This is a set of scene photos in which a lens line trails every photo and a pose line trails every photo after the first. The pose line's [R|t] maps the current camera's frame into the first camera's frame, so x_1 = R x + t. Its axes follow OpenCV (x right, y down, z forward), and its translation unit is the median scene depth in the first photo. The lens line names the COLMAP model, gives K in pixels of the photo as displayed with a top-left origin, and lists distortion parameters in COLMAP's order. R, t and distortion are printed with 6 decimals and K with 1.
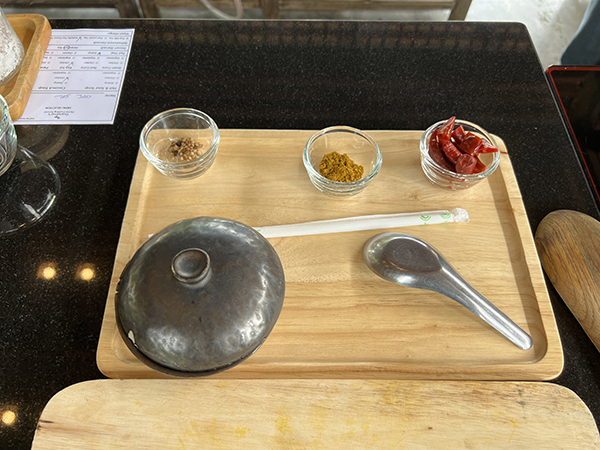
lens RADIAL K [[450.4, 0, 300.0], [0, 450.4, 225.0], [0, 0, 1]] dist [0.042695, -0.005488]
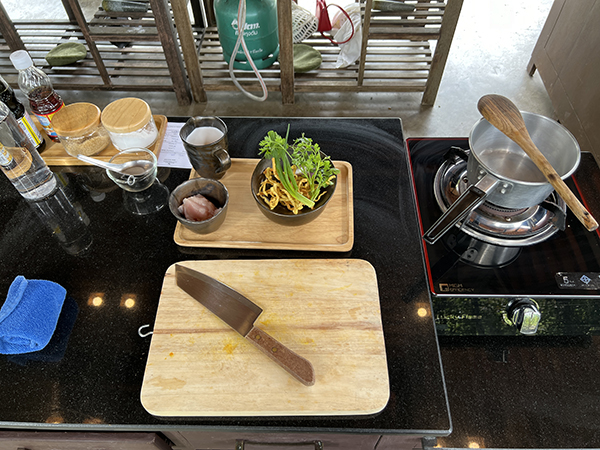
lens RADIAL K [[450.4, 0, 300.0], [0, 450.4, 225.0], [0, 0, 1]] dist [0.042695, -0.005488]
pose [[0.997952, 0.018287, -0.061299, 0.359290], [-0.025960, 0.991588, -0.126806, 0.480875], [0.058464, 0.128138, 0.990032, -1.549235]]
